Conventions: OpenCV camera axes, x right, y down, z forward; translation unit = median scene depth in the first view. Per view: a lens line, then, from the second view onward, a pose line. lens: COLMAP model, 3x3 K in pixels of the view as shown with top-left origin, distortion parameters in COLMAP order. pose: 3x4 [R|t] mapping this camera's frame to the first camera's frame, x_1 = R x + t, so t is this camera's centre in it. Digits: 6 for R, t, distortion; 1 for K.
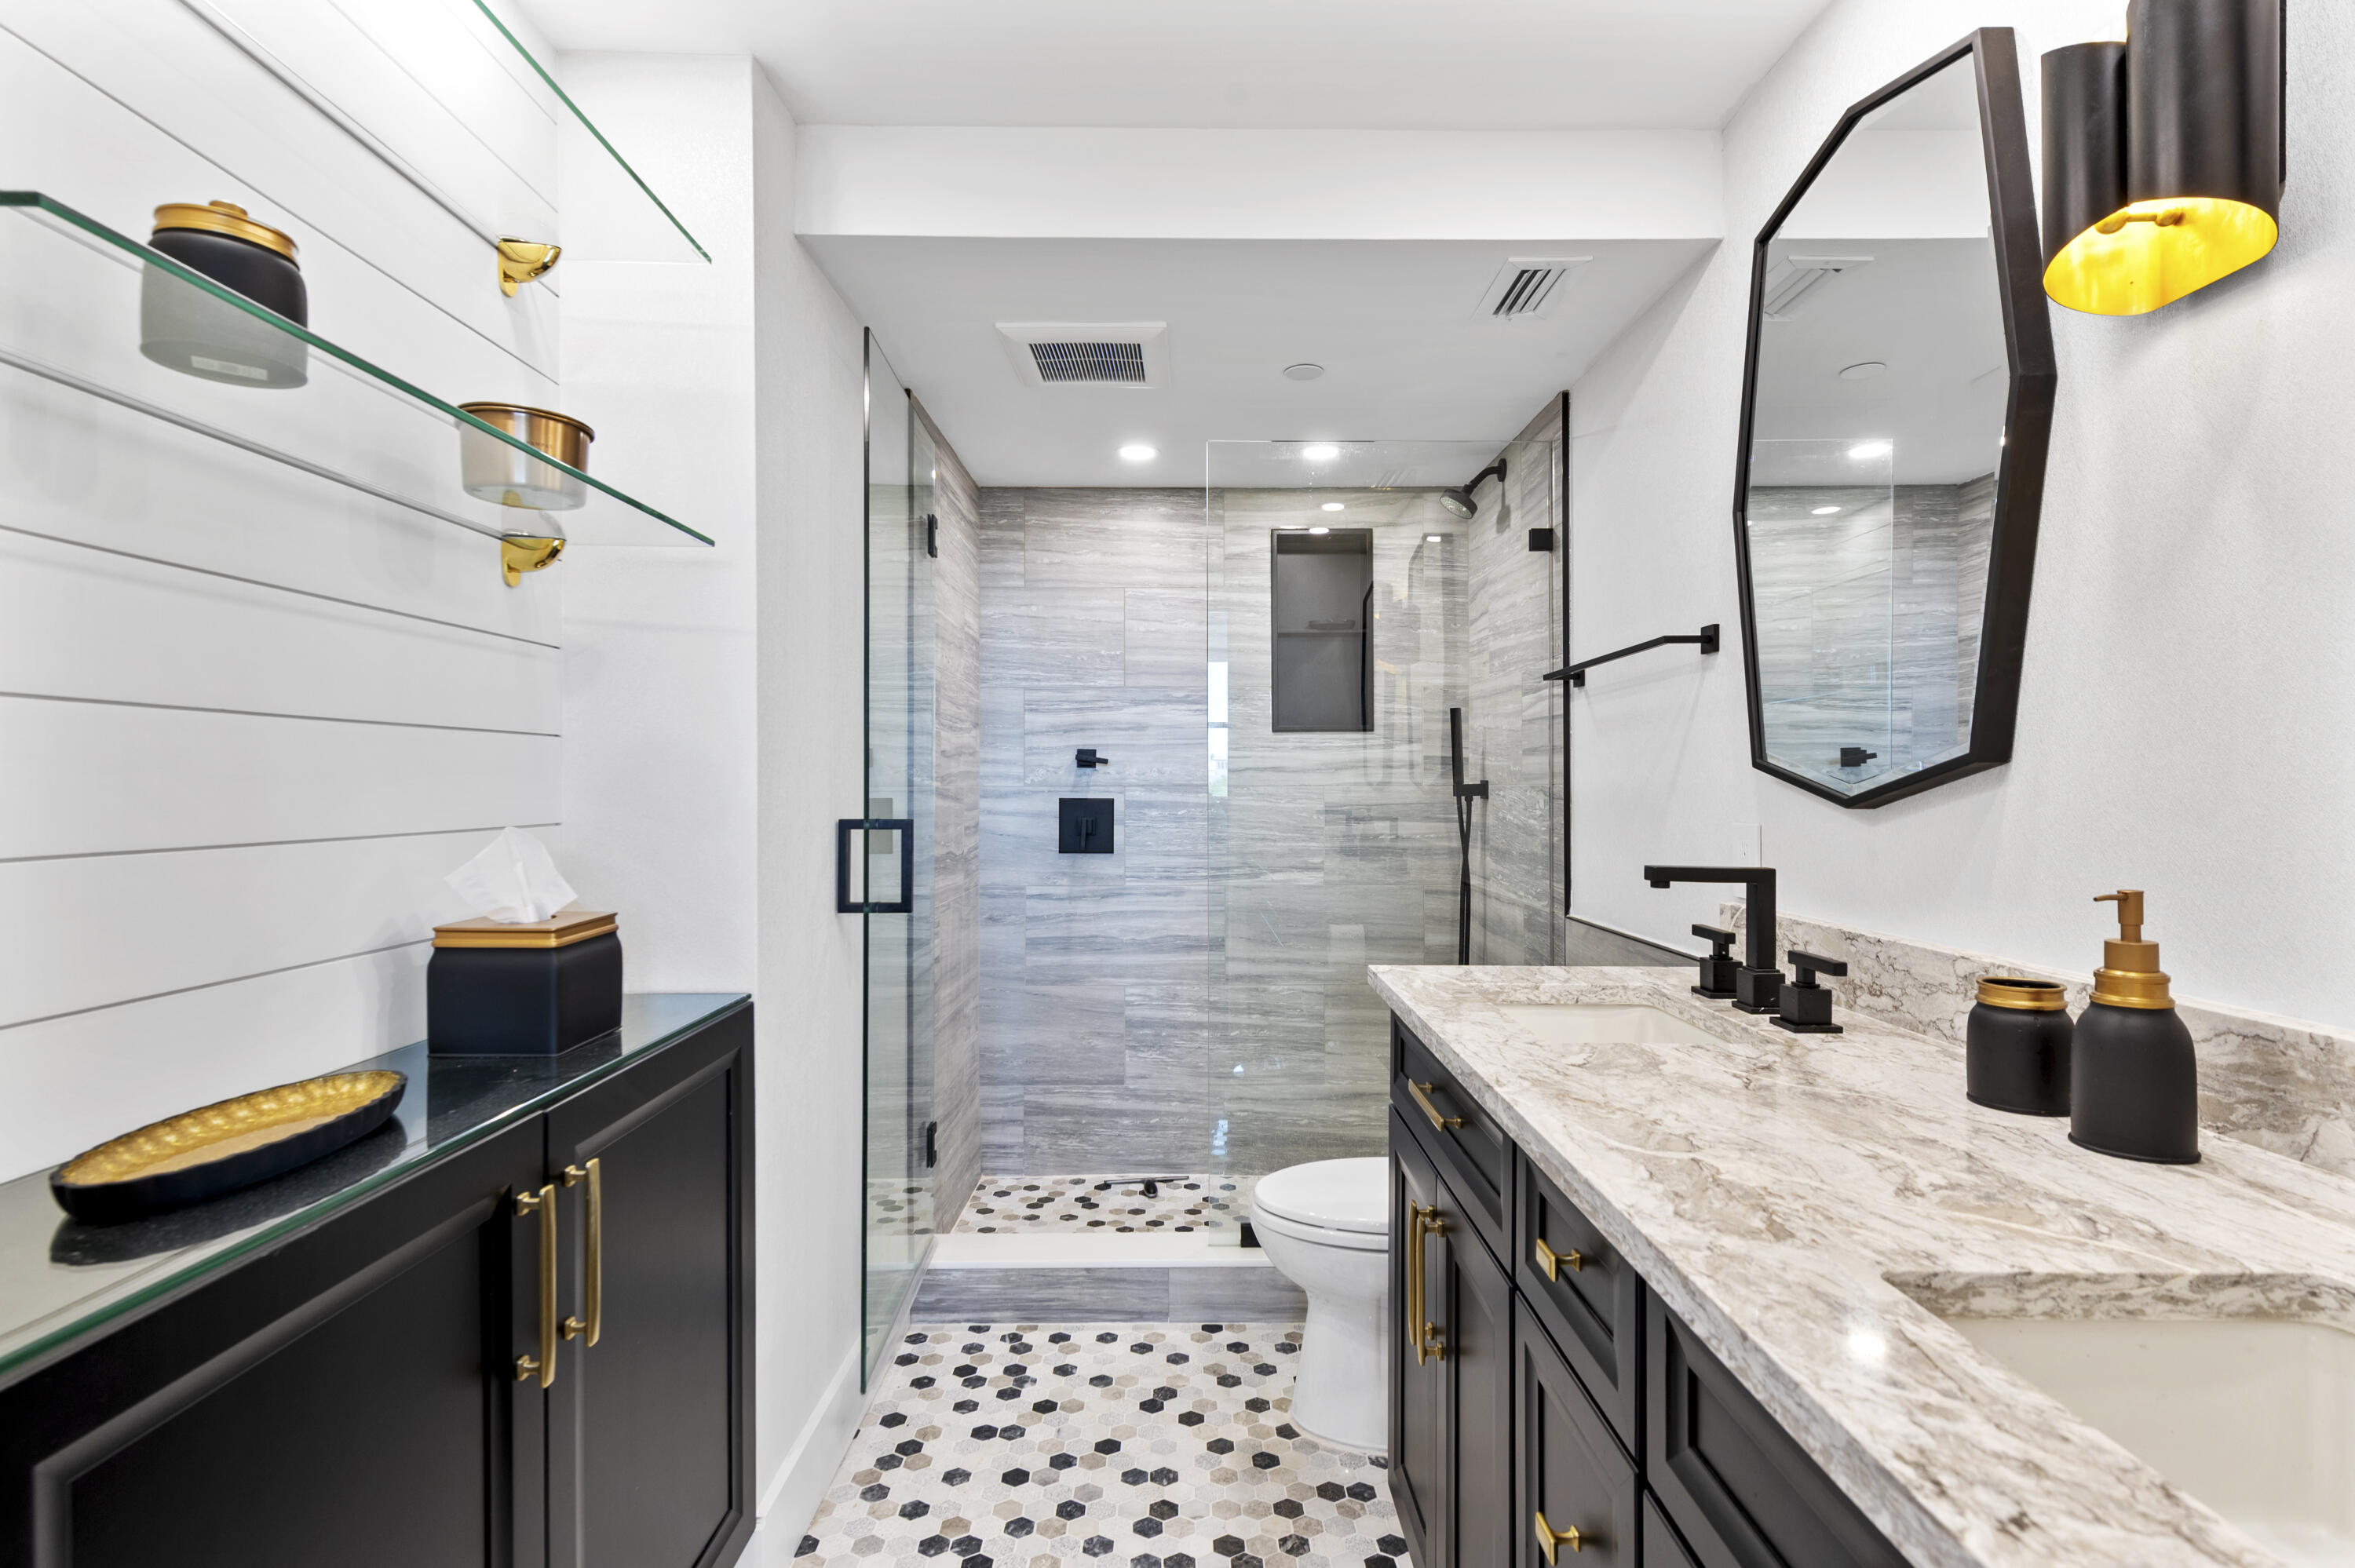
lens RADIAL K [[1100.1, 0, 1177.5], [0, 1100.1, 784.0], [0, 0, 1]] dist [0.020586, -0.009946]
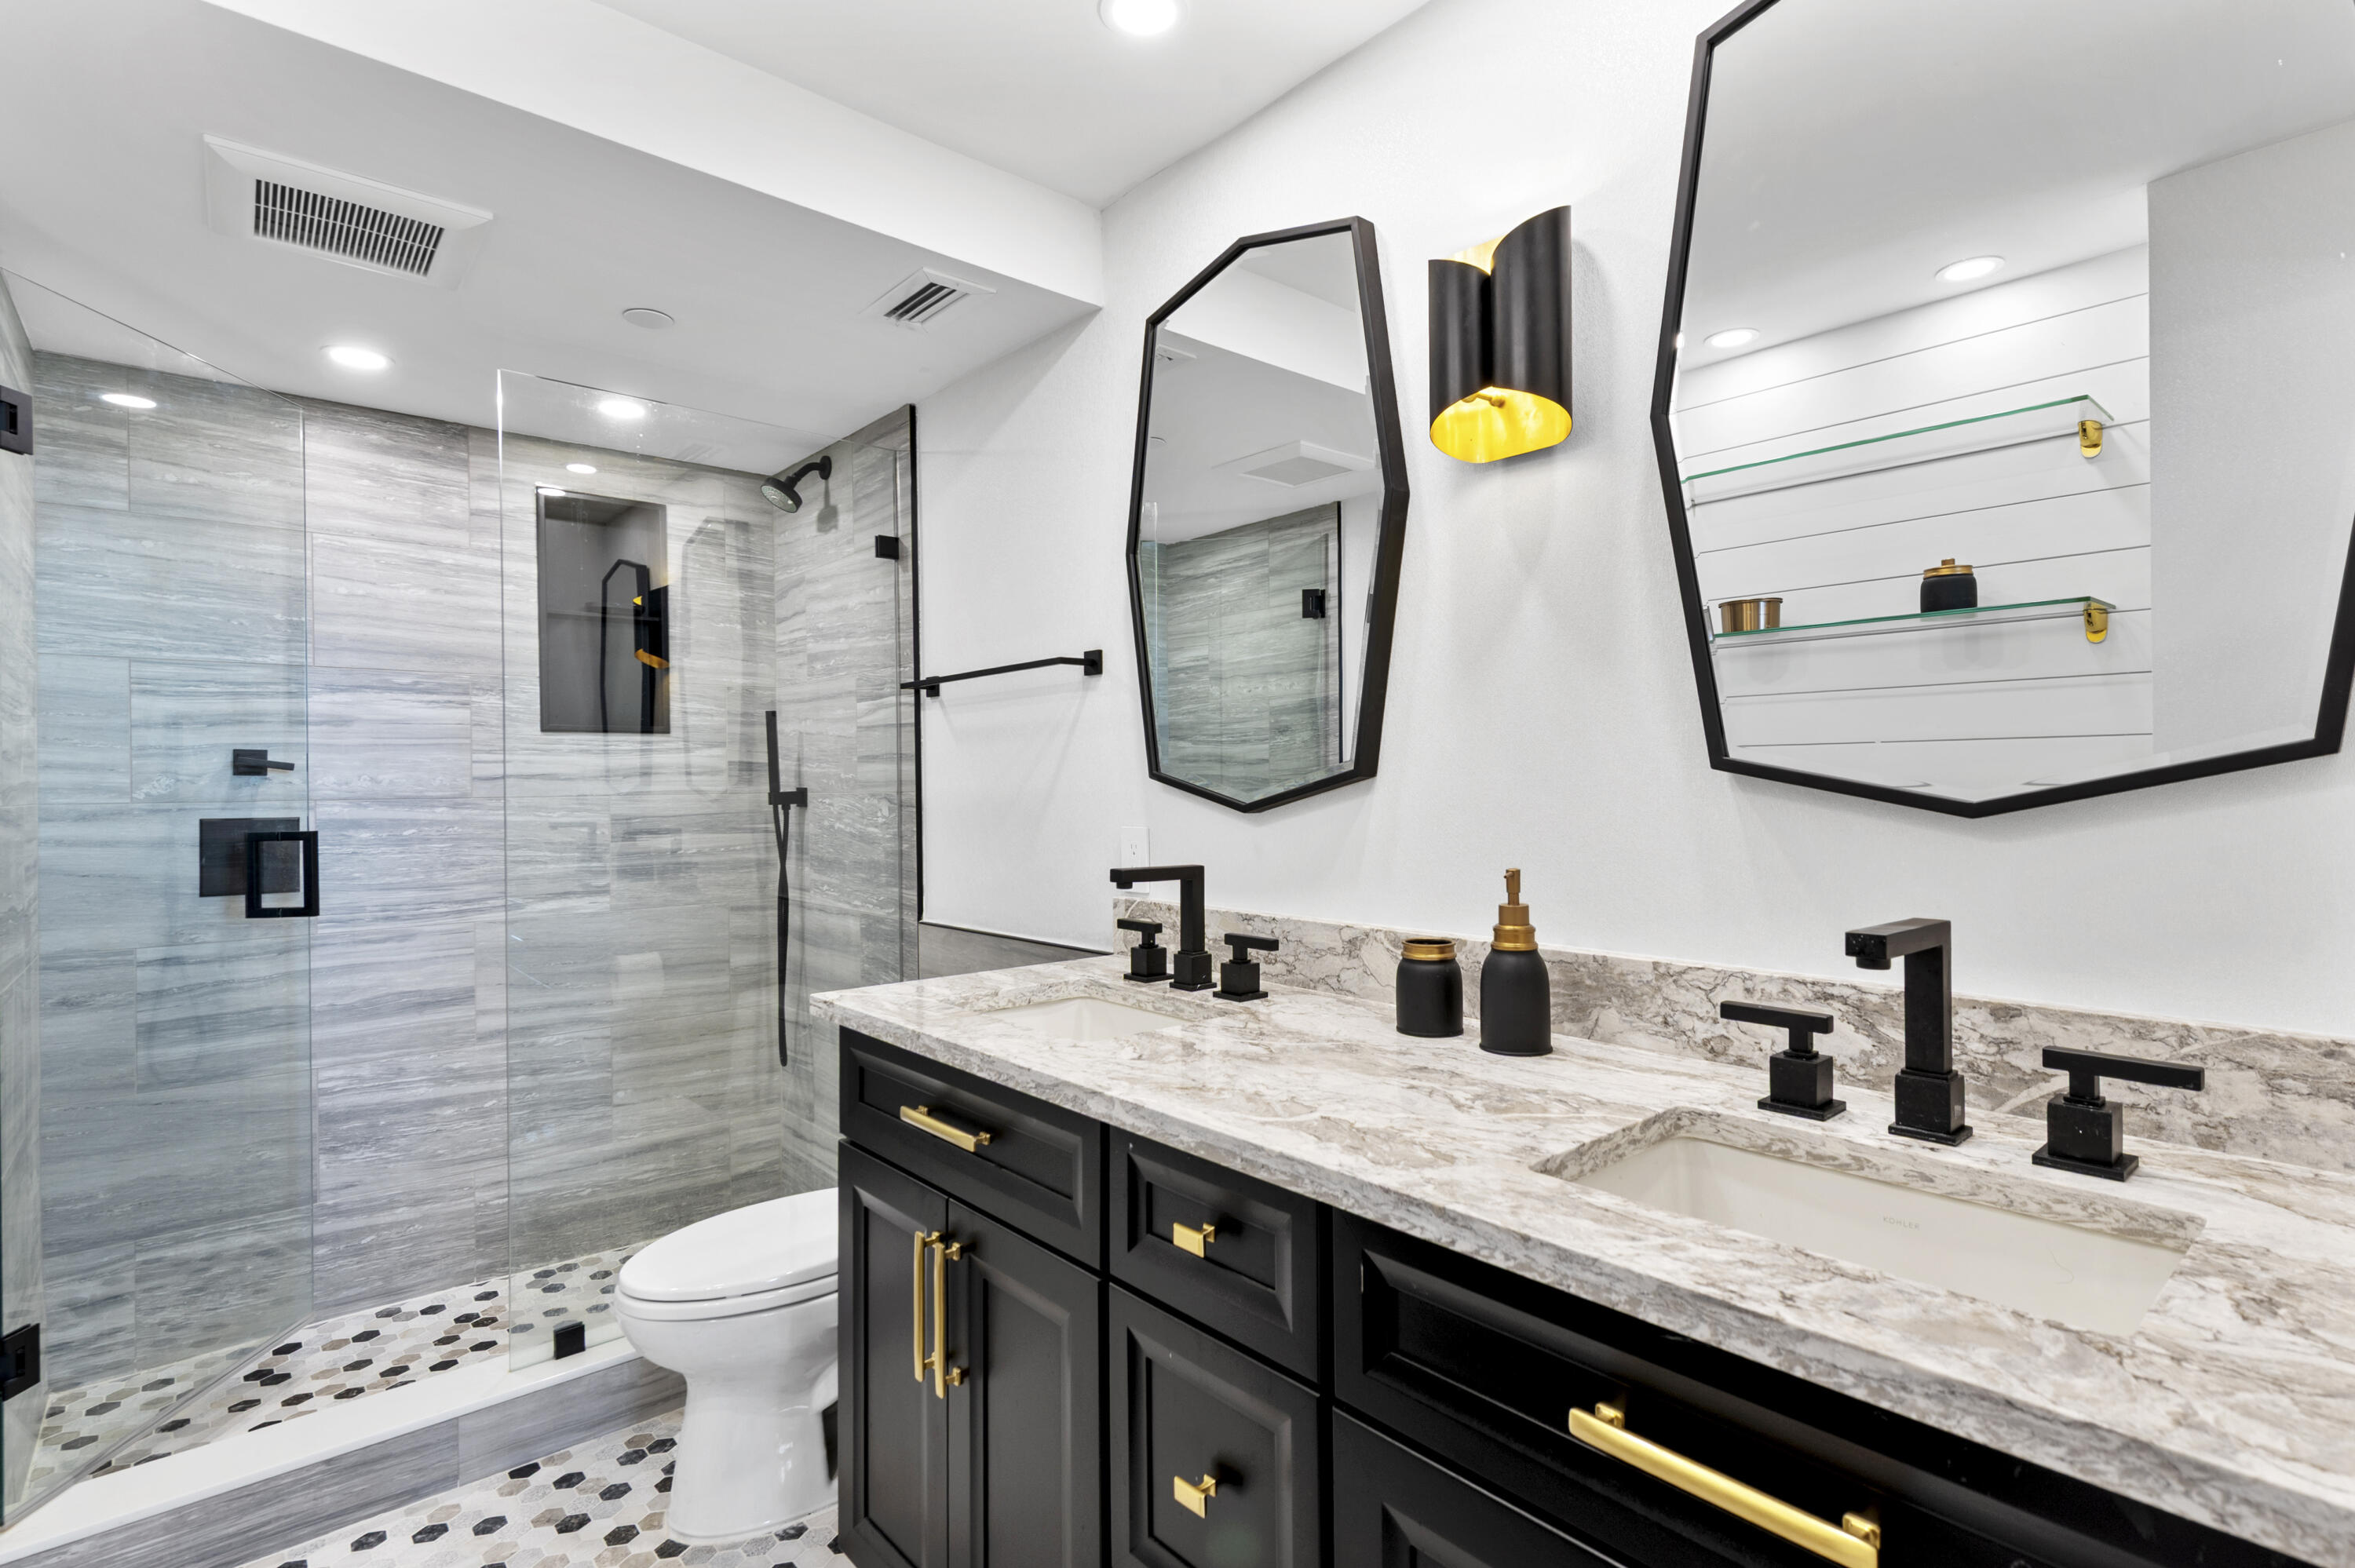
lens RADIAL K [[1118.0, 0, 1188.3], [0, 1118.0, 785.6], [0, 0, 1]] dist [0.018005, -0.006125]
pose [[0.761323, -0.008937, 0.648312, -0.111711], [0.009169, 0.999953, 0.003017, -0.005681], [-0.648308, 0.003647, 0.761369, 0.047688]]
